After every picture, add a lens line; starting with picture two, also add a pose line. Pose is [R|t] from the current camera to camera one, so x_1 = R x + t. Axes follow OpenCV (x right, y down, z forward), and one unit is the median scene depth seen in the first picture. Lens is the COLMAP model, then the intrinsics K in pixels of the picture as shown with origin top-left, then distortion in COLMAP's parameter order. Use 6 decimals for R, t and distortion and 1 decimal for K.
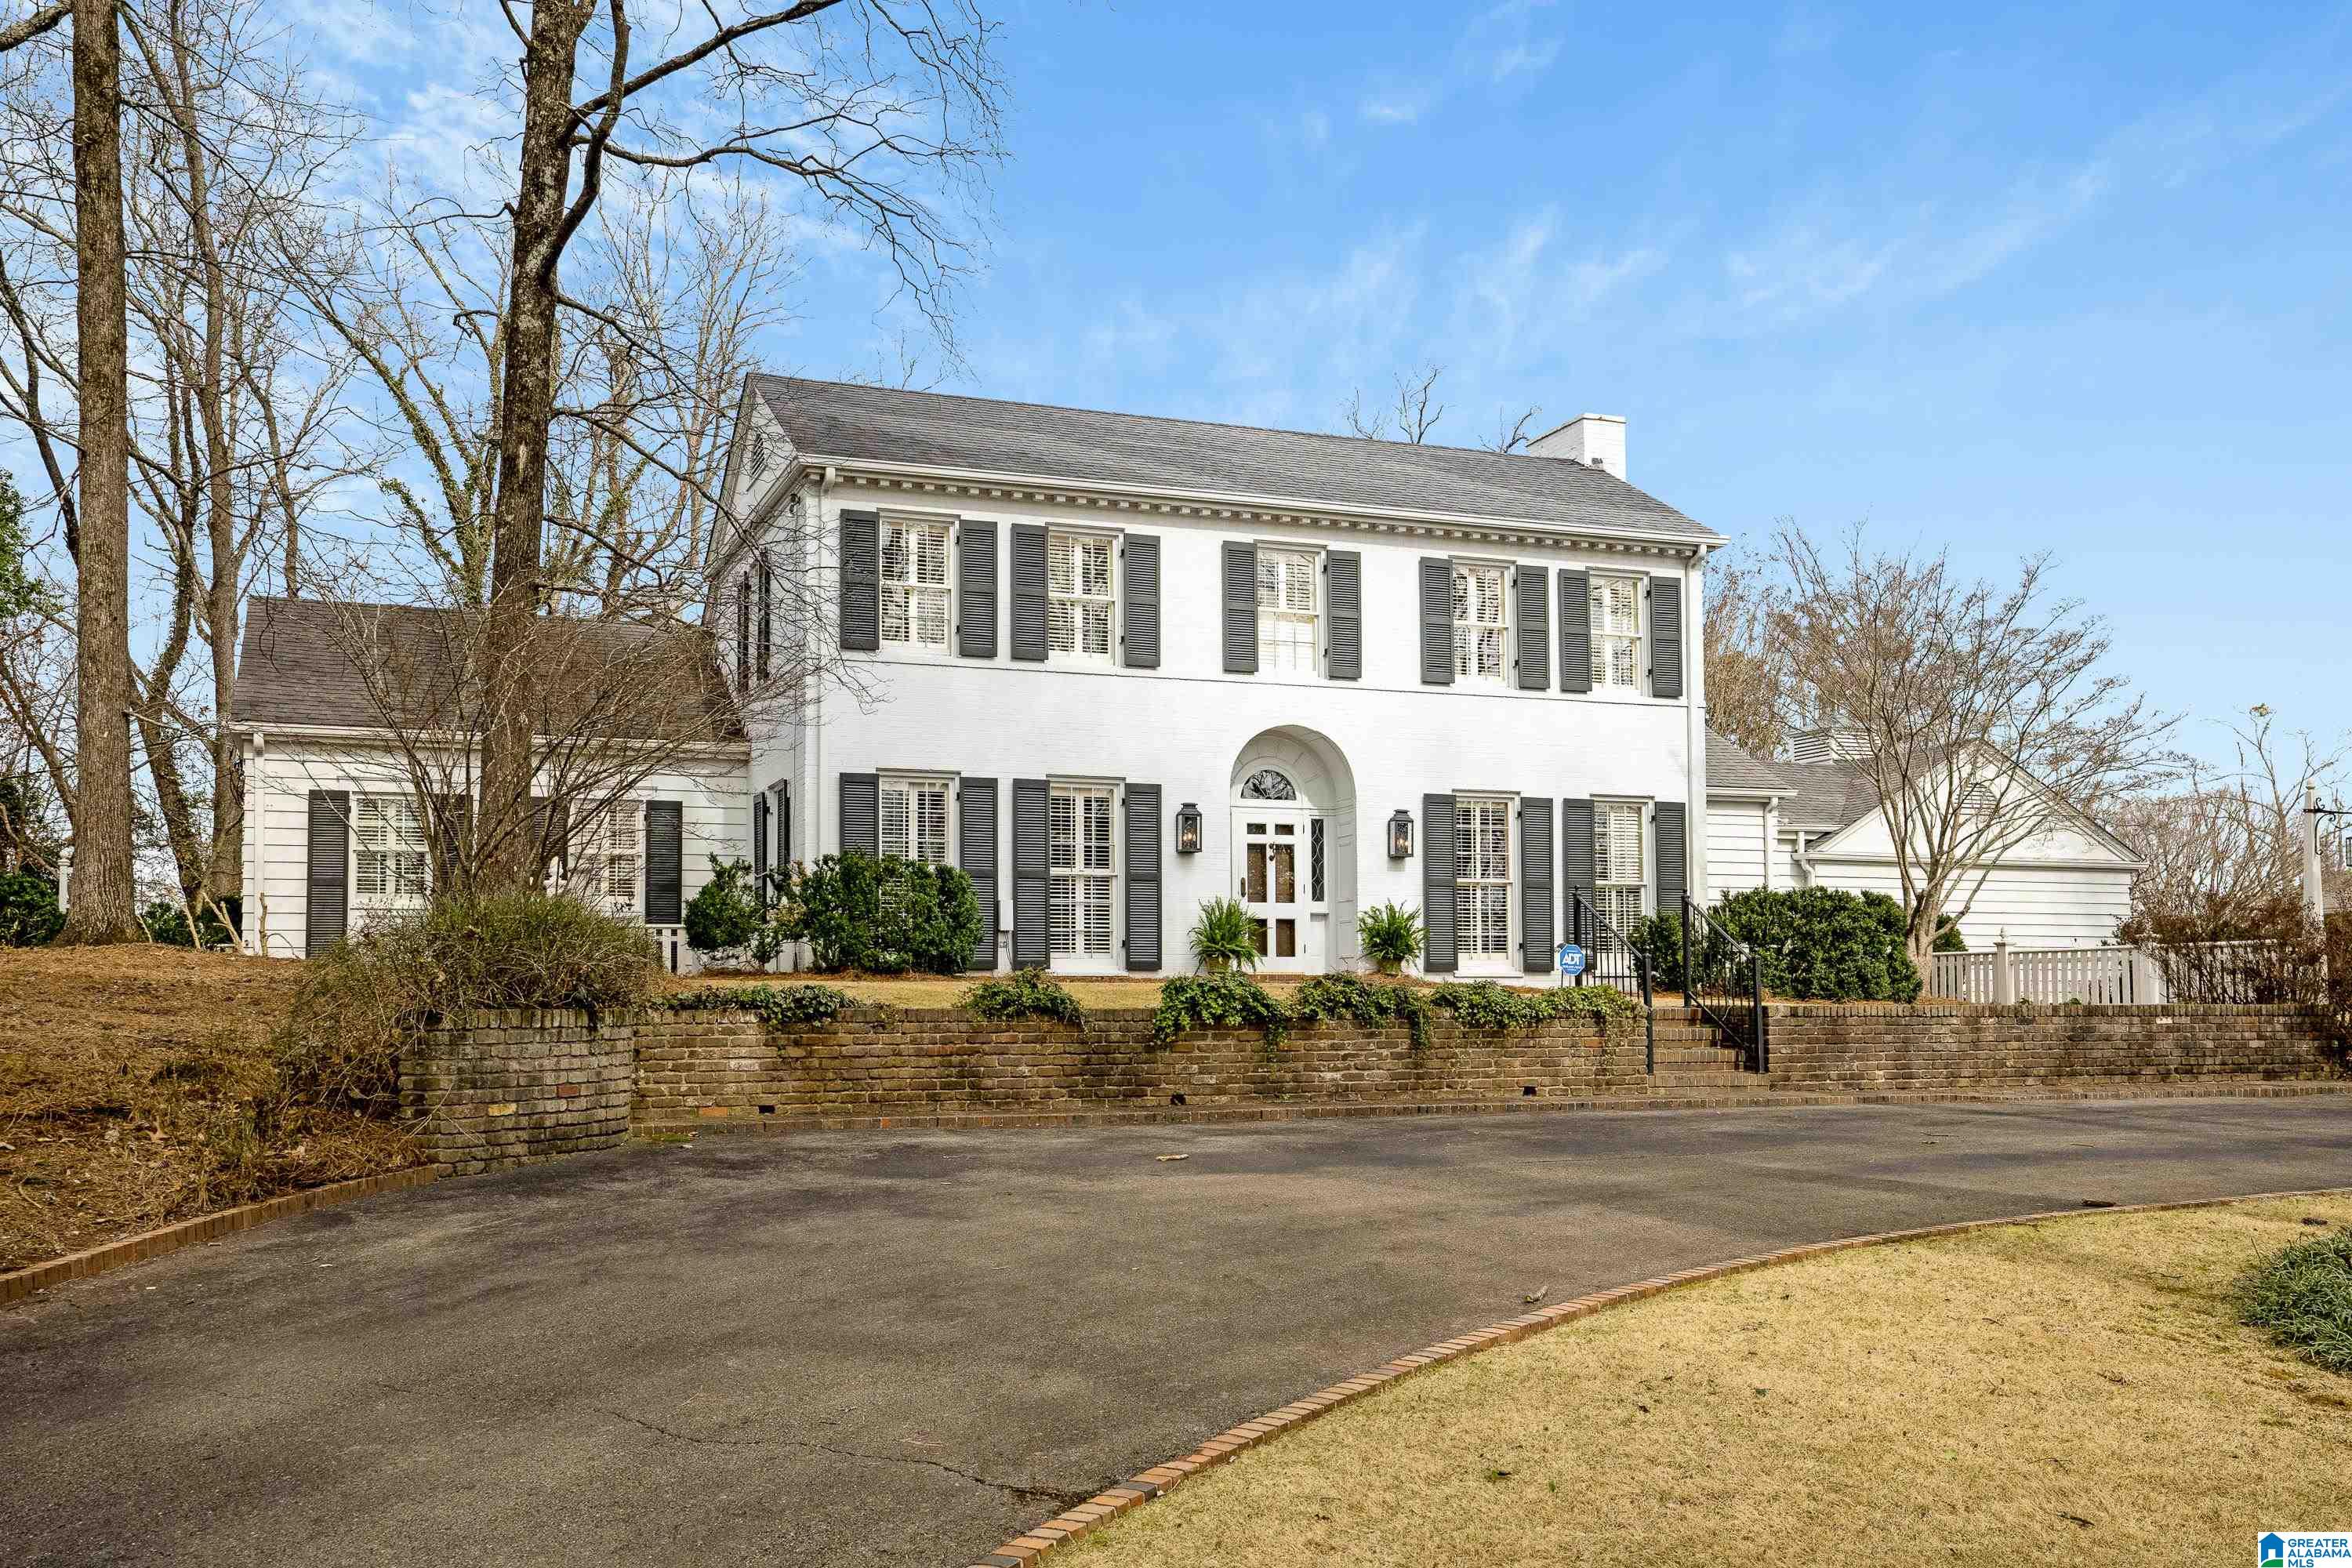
lens RADIAL K [[2076.6, 0, 1167.7], [0, 2076.6, 800.4], [0, 0, 1]] dist [0.083495, -0.006051]
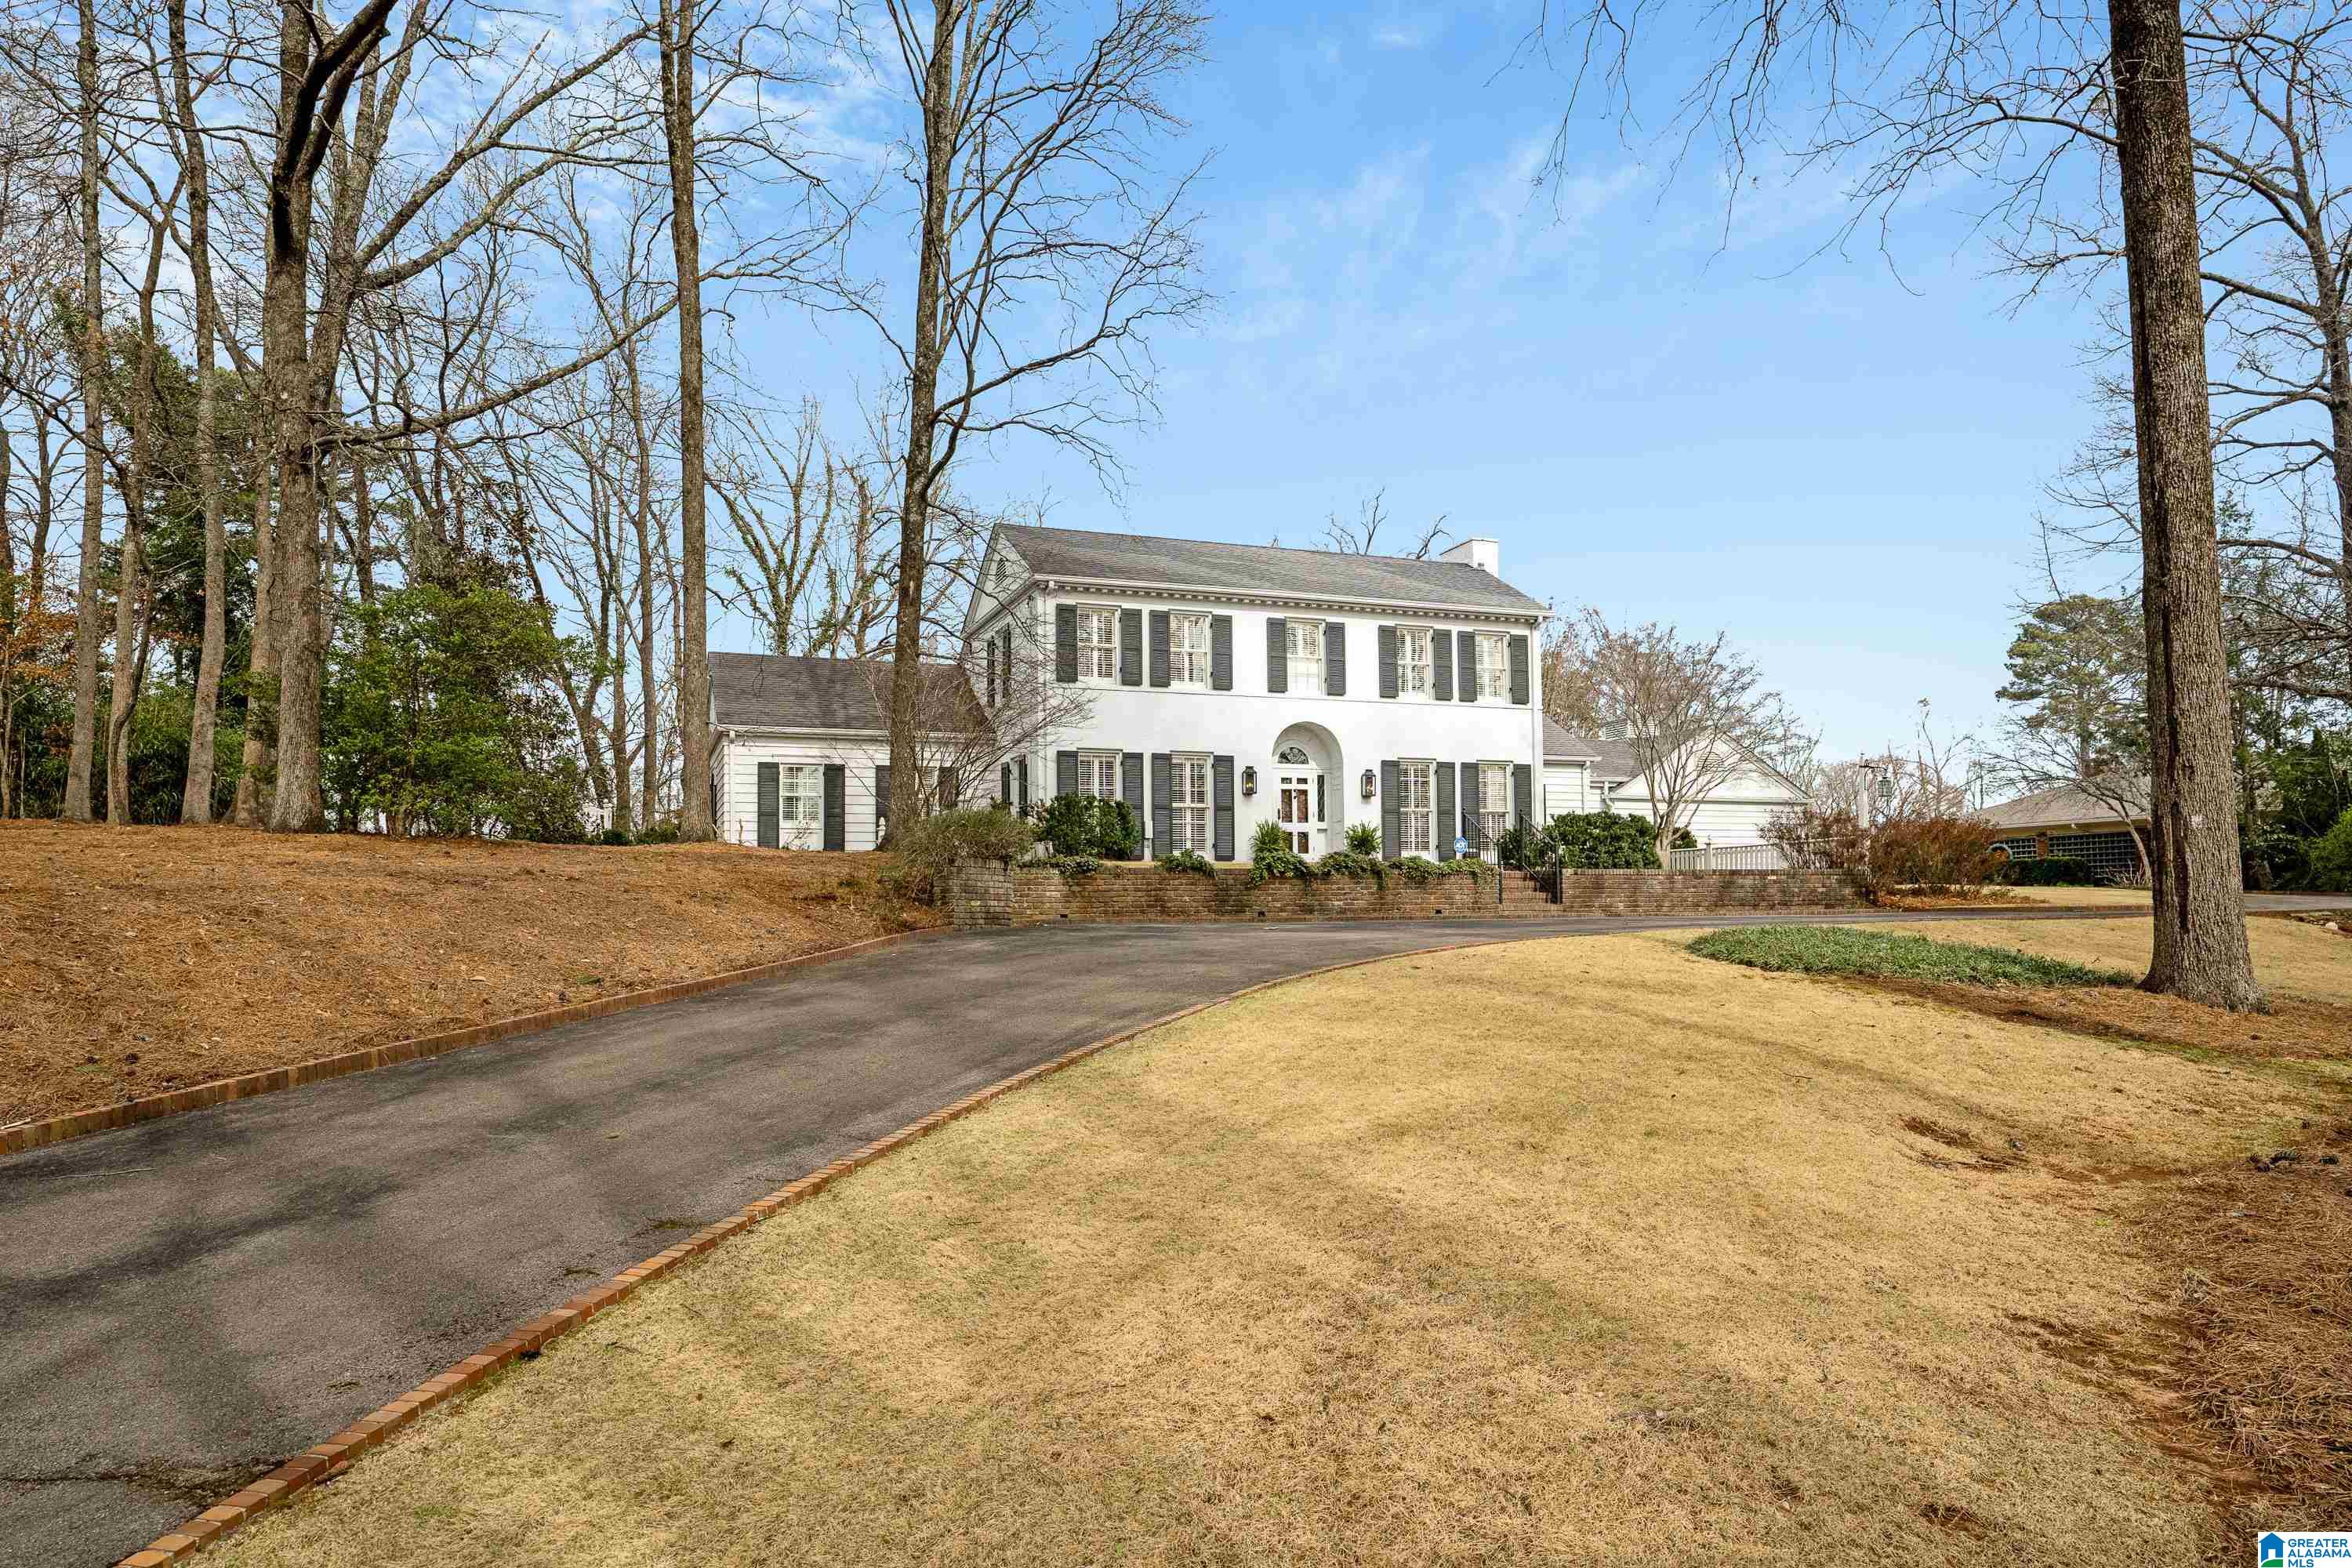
lens RADIAL K [[1437.1, 0, 1184.8], [0, 1437.1, 792.8], [0, 0, 1]] dist [-0.007347, 0.000200]
pose [[0.999936, -0.005993, -0.009627, -0.033152], [0.006168, 0.999814, 0.018290, 0.001176], [0.009516, -0.018348, 0.999786, -0.227101]]
